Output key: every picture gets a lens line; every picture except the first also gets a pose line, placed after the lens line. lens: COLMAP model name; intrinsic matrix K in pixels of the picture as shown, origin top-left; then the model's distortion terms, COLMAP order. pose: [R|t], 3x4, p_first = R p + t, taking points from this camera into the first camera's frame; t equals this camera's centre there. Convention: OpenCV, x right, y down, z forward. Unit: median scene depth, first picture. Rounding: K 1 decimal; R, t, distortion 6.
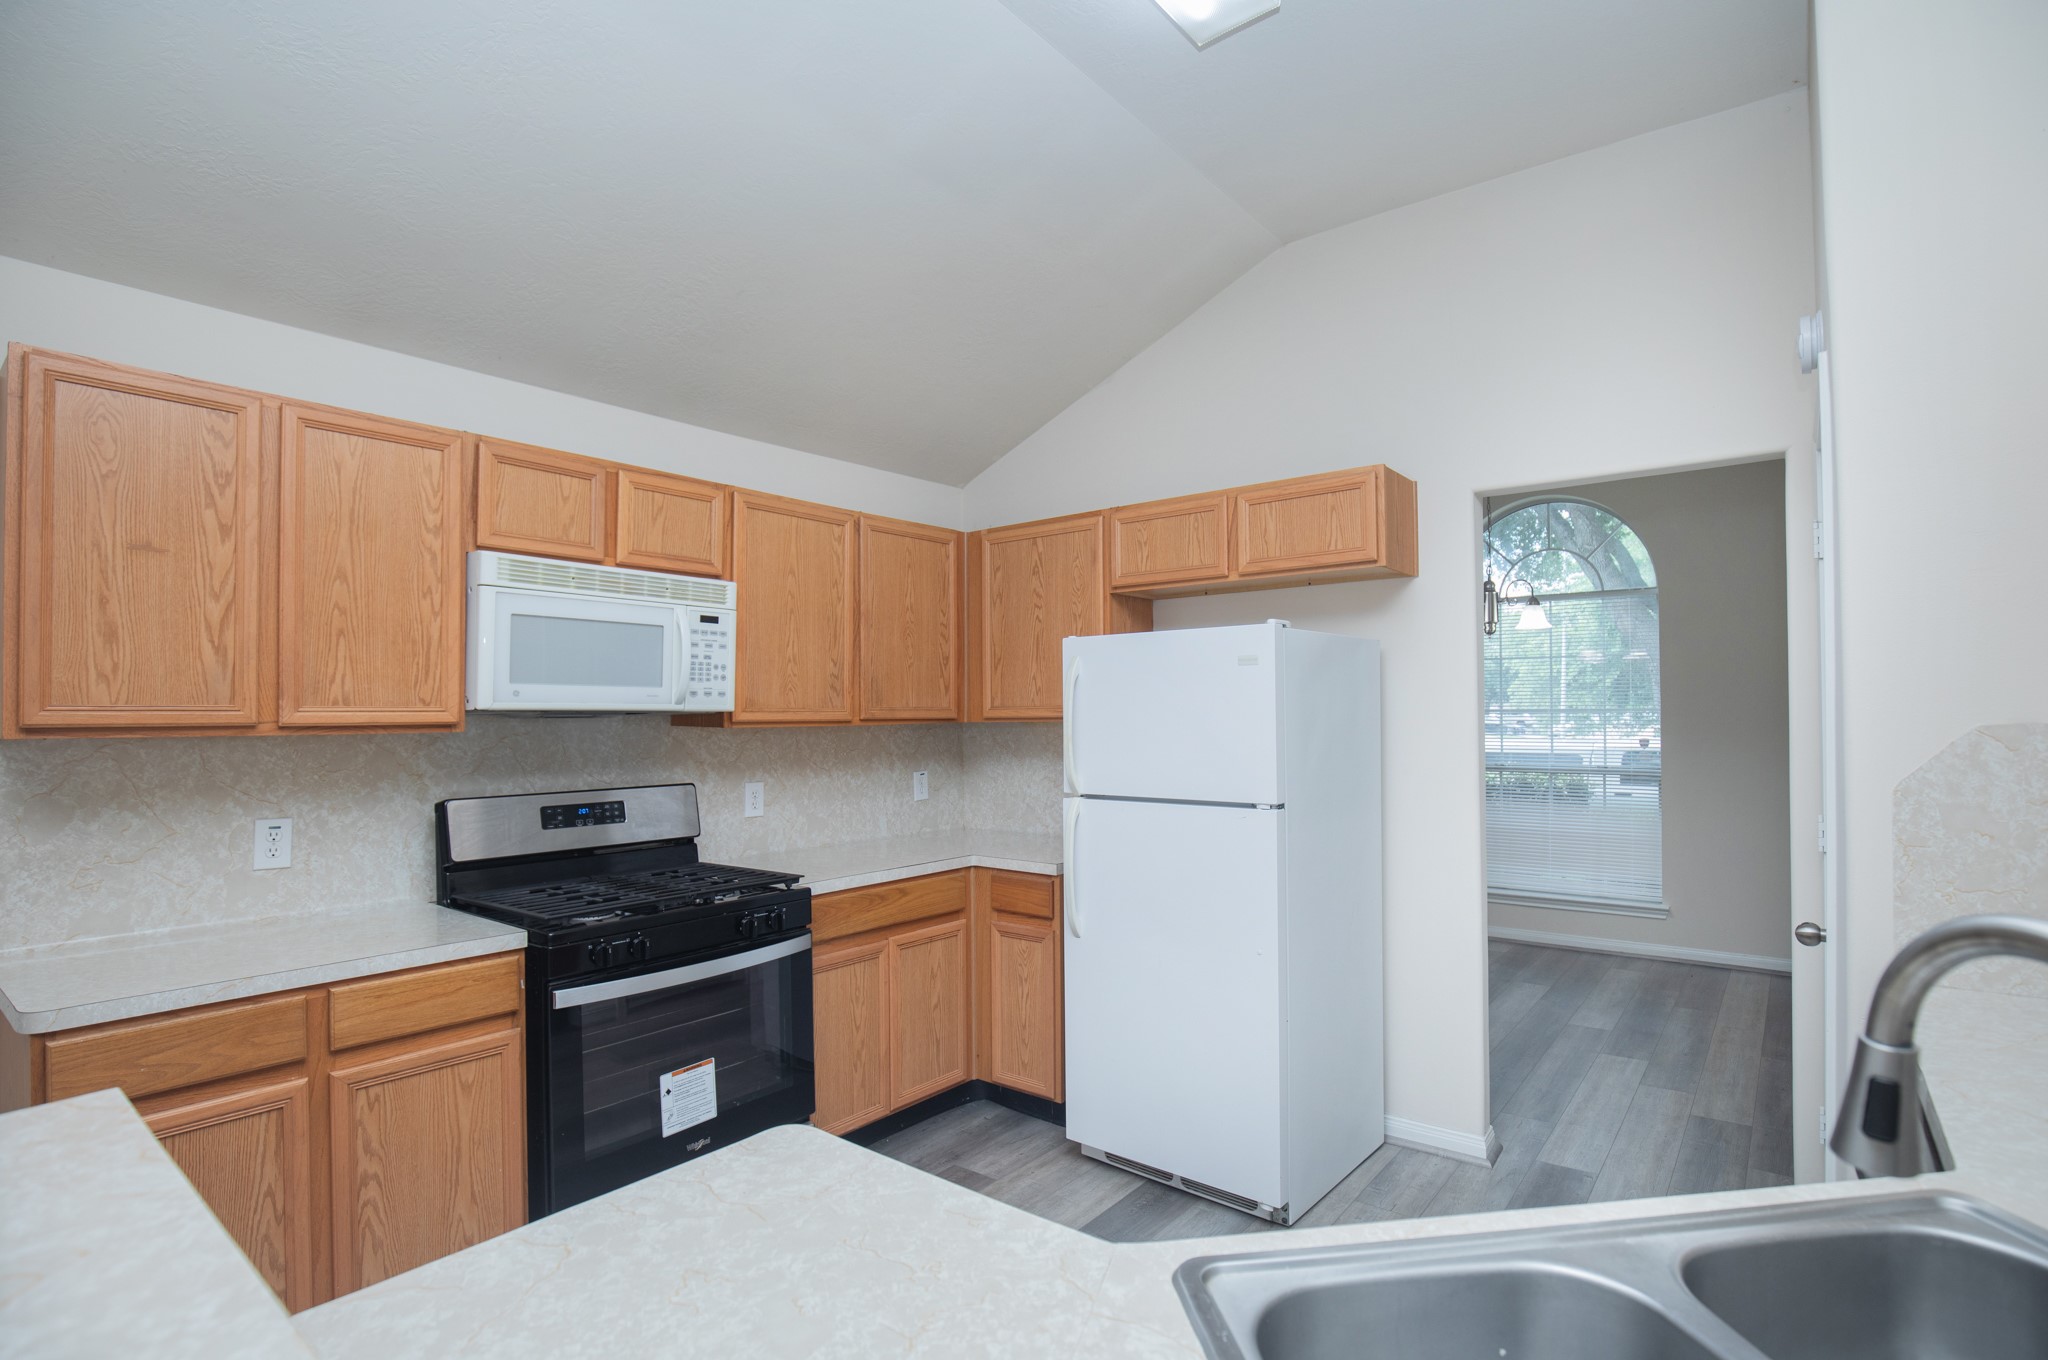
lens RADIAL K [[995.2, 0, 1033.3], [0, 995.2, 699.0], [0, 0, 1]] dist [-0.027360, 0.000172]
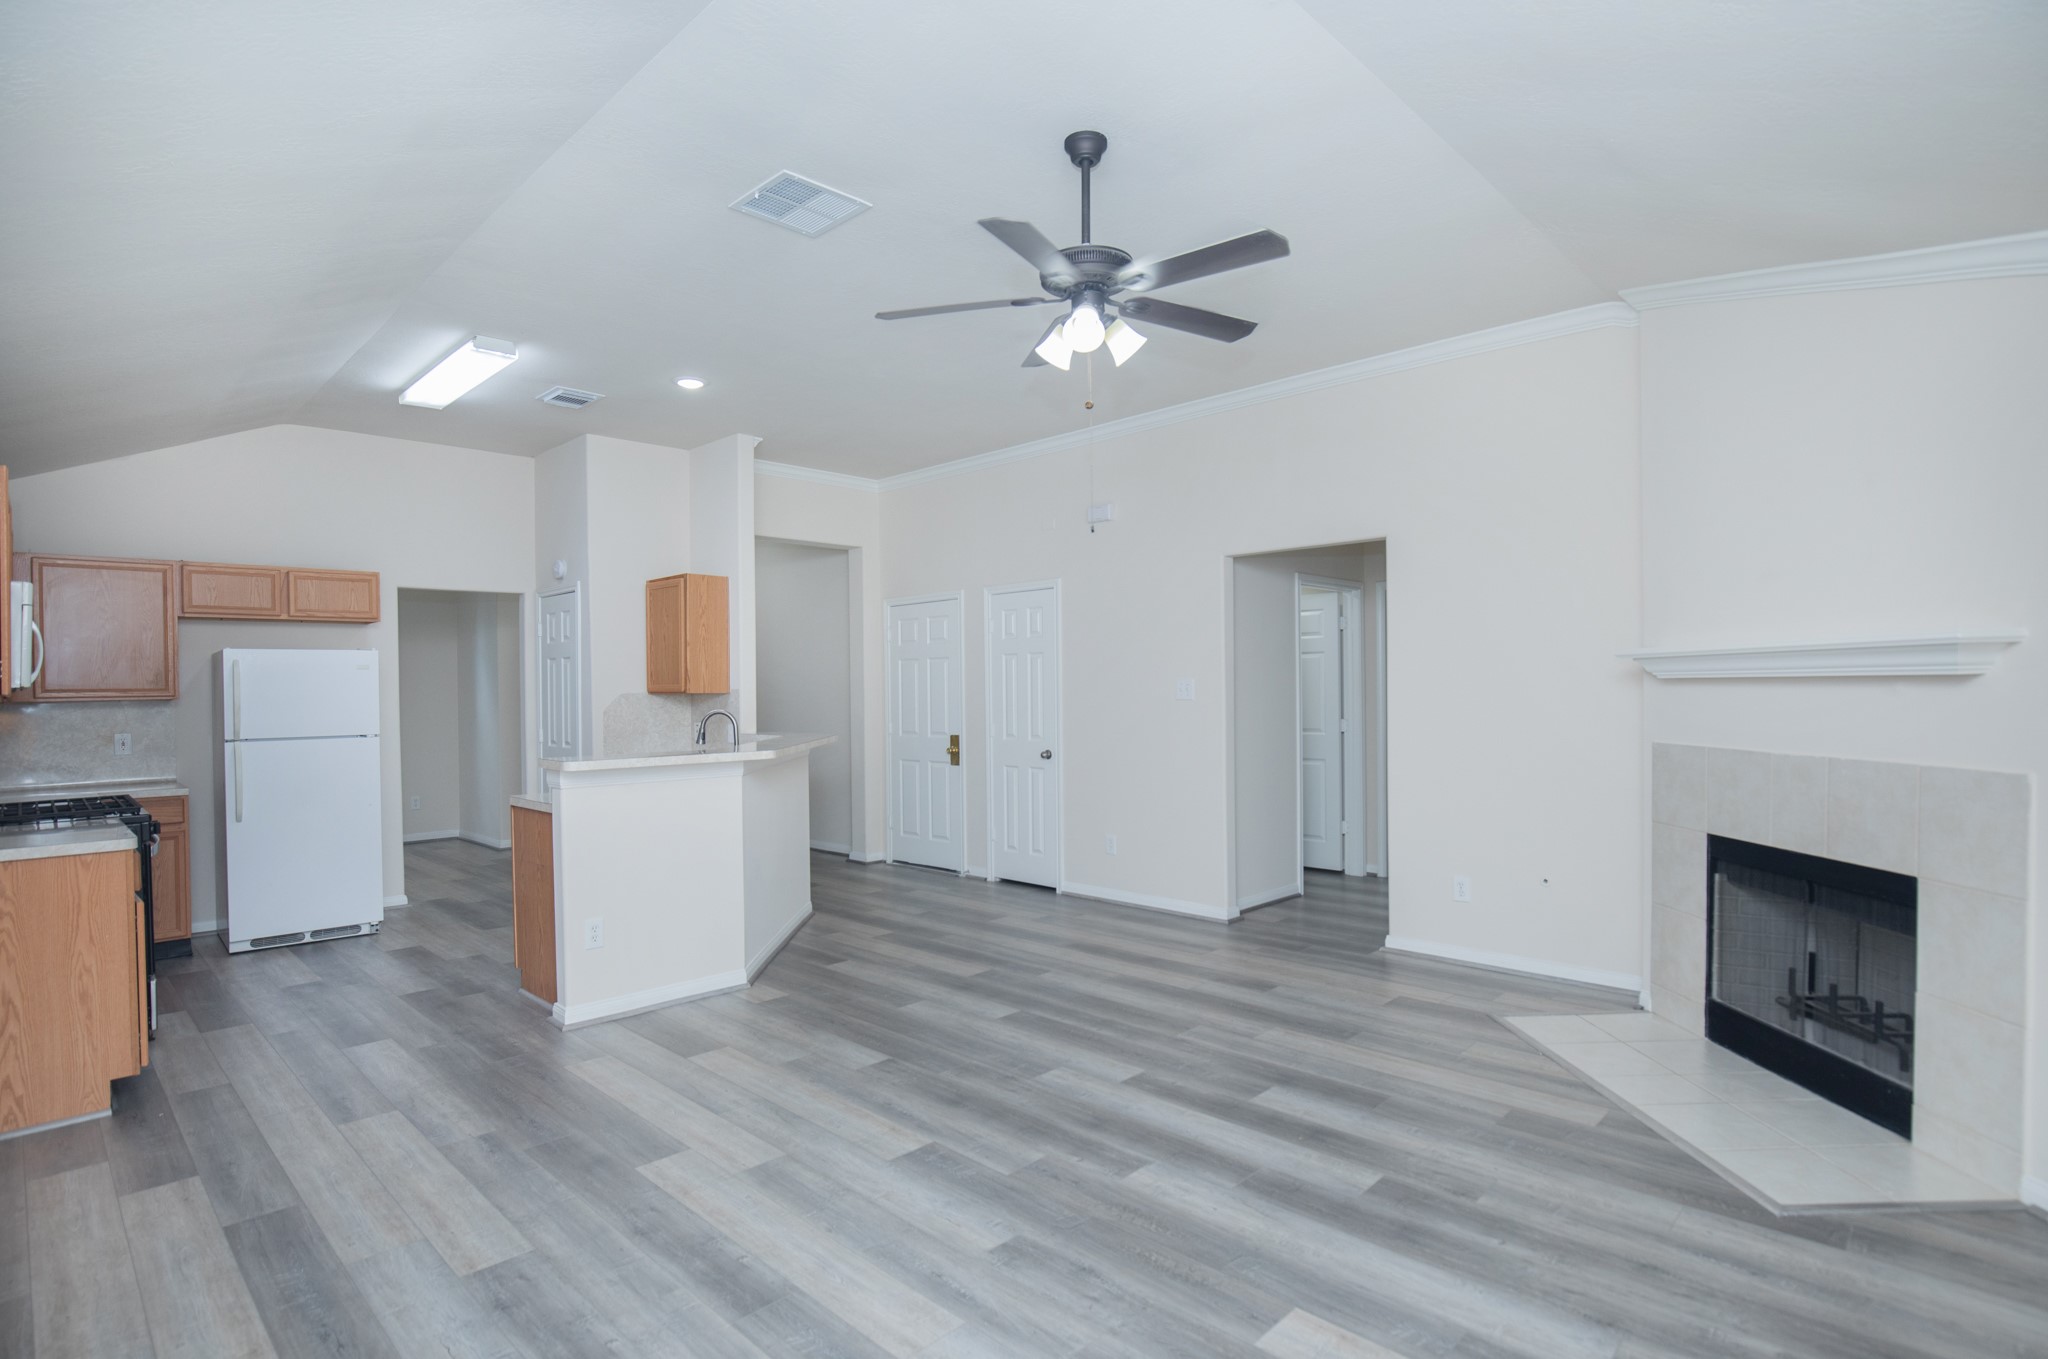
lens RADIAL K [[1010.4, 0, 1025.8], [0, 1010.4, 699.3], [0, 0, 1]] dist [-0.024308, 0.000706]
pose [[0.108103, -0.002606, 0.994136, -1.554829], [-0.002755, 0.999992, 0.002921, 0.017758], [-0.994136, -0.003055, 0.108095, -0.558682]]
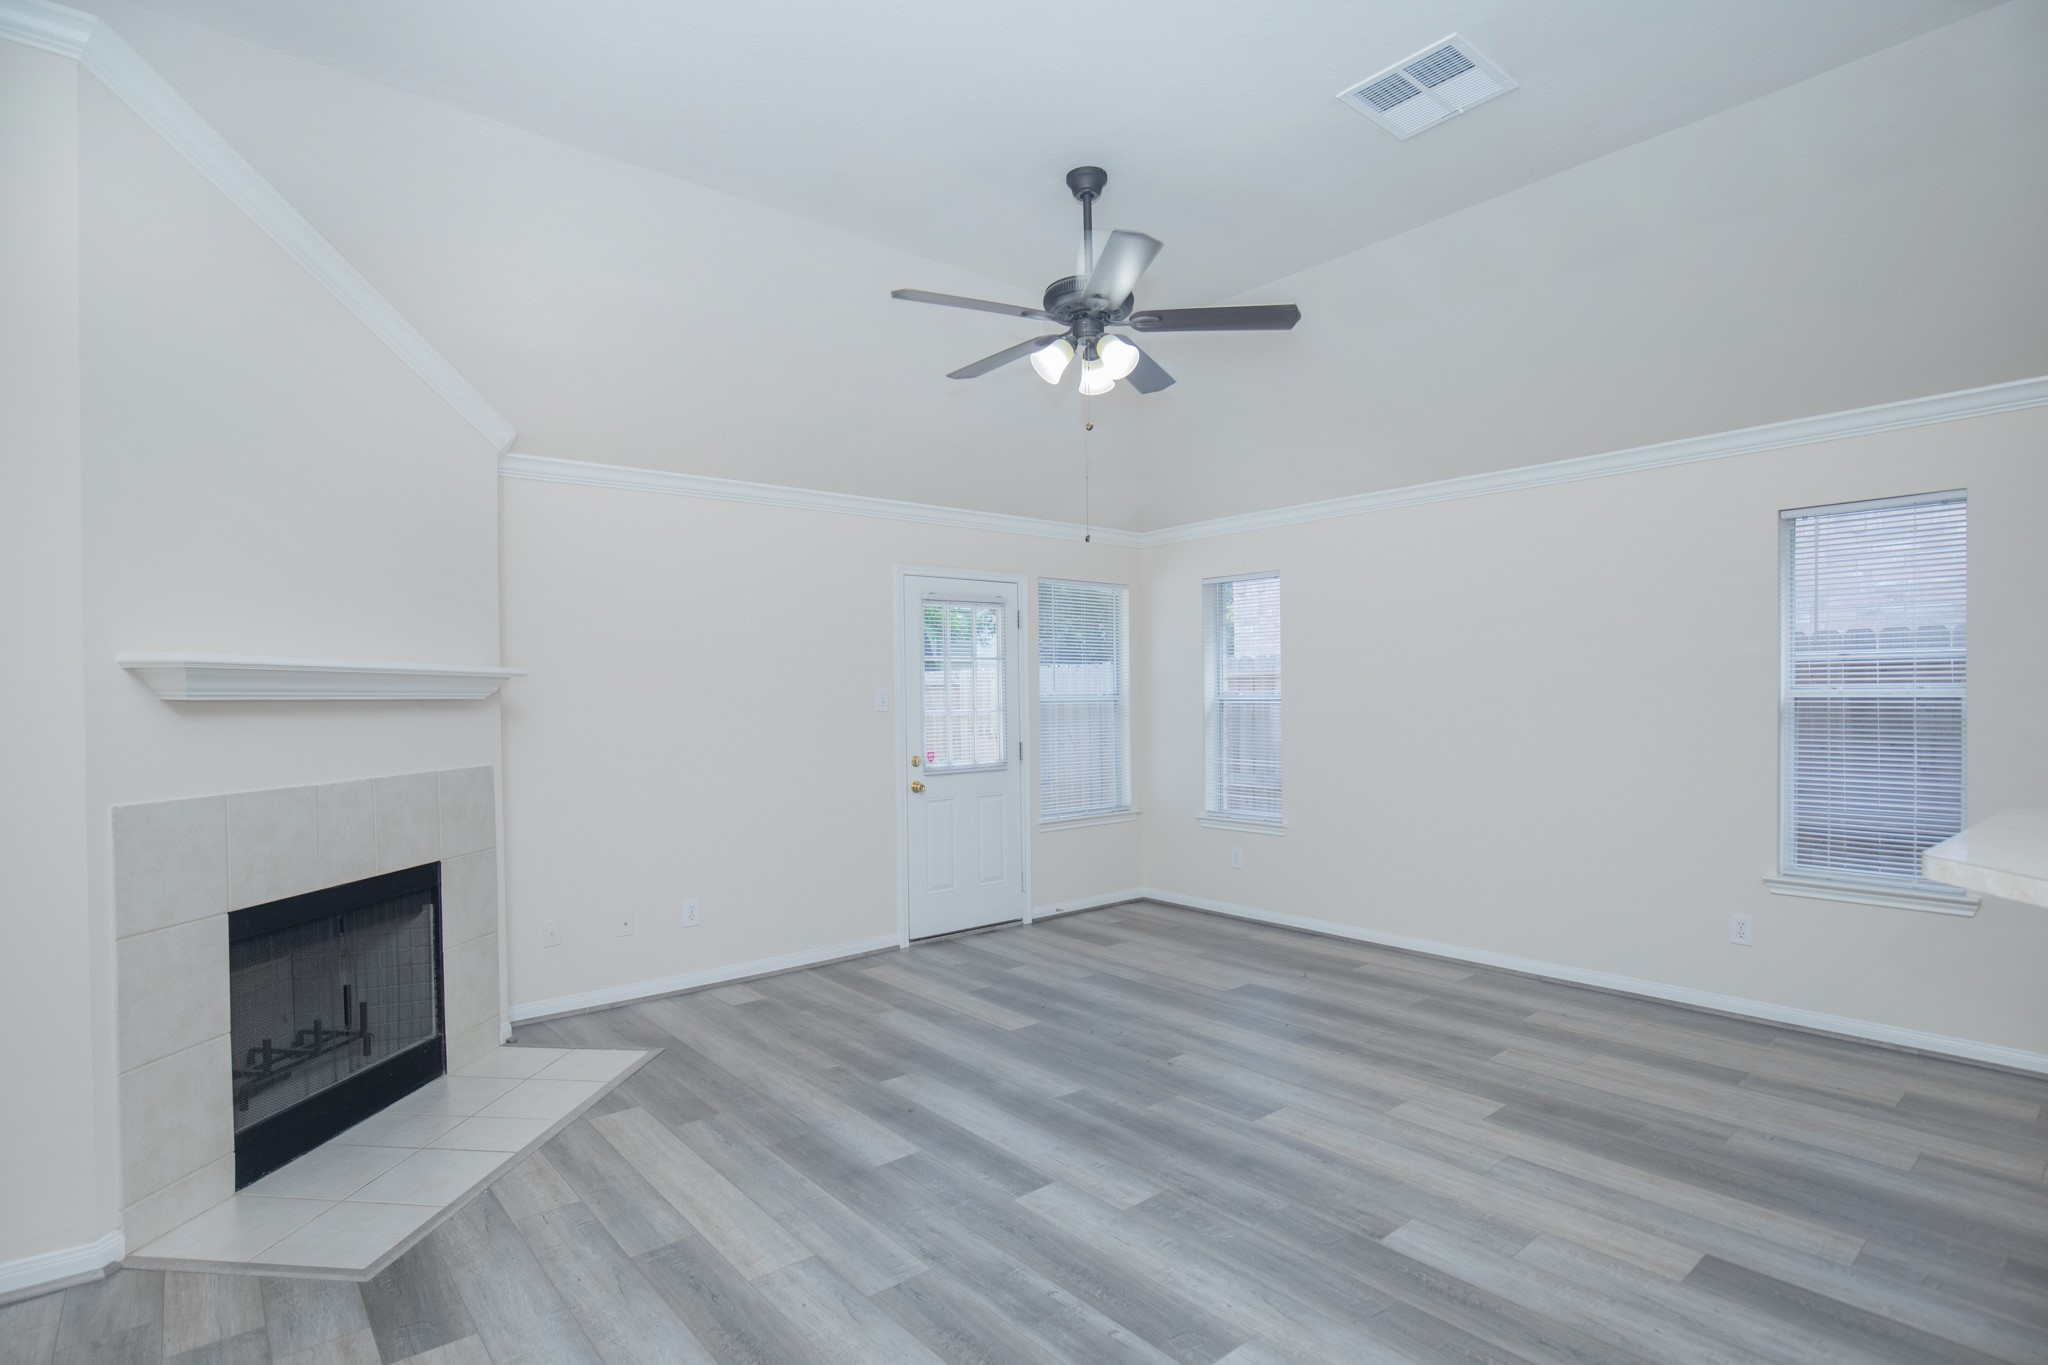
lens RADIAL K [[1010.4, 0, 1025.8], [0, 1010.4, 702.3], [0, 0, 1]] dist [-0.024308, 0.000706]
pose [[-0.206200, 0.014514, -0.978402, 0.528609], [0.025866, 0.999621, 0.009377, 0.005541], [0.978168, -0.023374, -0.206498, -0.363650]]
